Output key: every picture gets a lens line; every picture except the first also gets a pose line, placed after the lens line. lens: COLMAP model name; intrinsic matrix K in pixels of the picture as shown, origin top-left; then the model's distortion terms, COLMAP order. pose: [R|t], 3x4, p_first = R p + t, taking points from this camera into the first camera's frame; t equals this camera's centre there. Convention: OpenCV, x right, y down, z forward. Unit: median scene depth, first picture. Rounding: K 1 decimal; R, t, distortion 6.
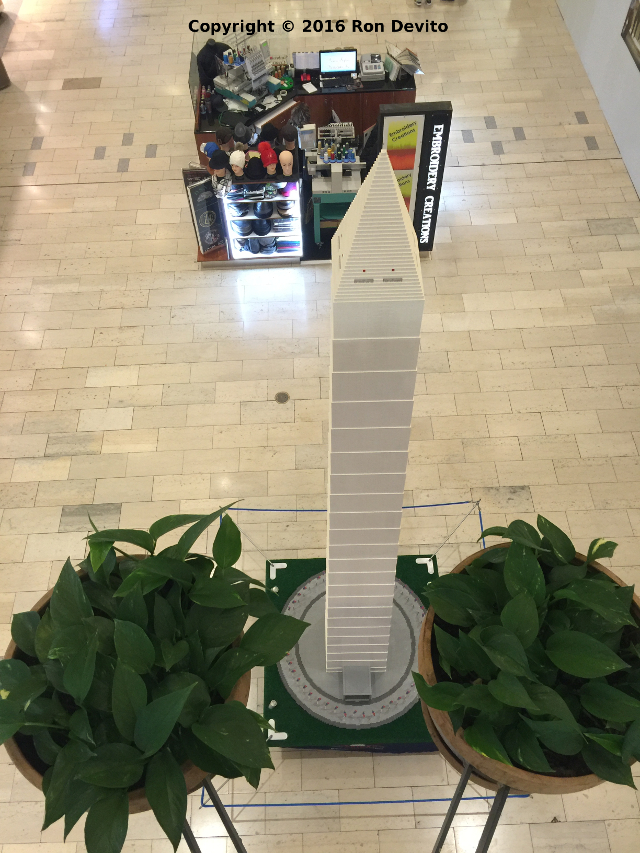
lens RADIAL K [[727.1, 0, 314.6], [0, 727.1, 419.6], [0, 0, 1]] dist [0.075755, -0.131058]
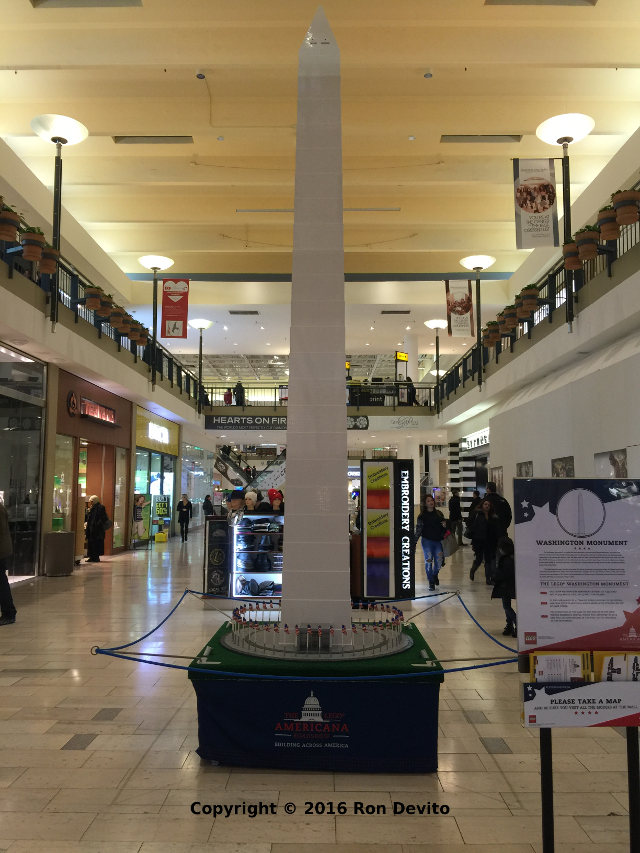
lens RADIAL K [[727.1, 0, 314.6], [0, 727.1, 419.6], [0, 0, 1]] dist [0.075755, -0.131058]
pose [[0.998361, 0.026330, -0.050814, 0.066320], [-0.057230, 0.461345, -0.885373, 0.694528], [0.000131, 0.886830, 0.462096, 0.288035]]
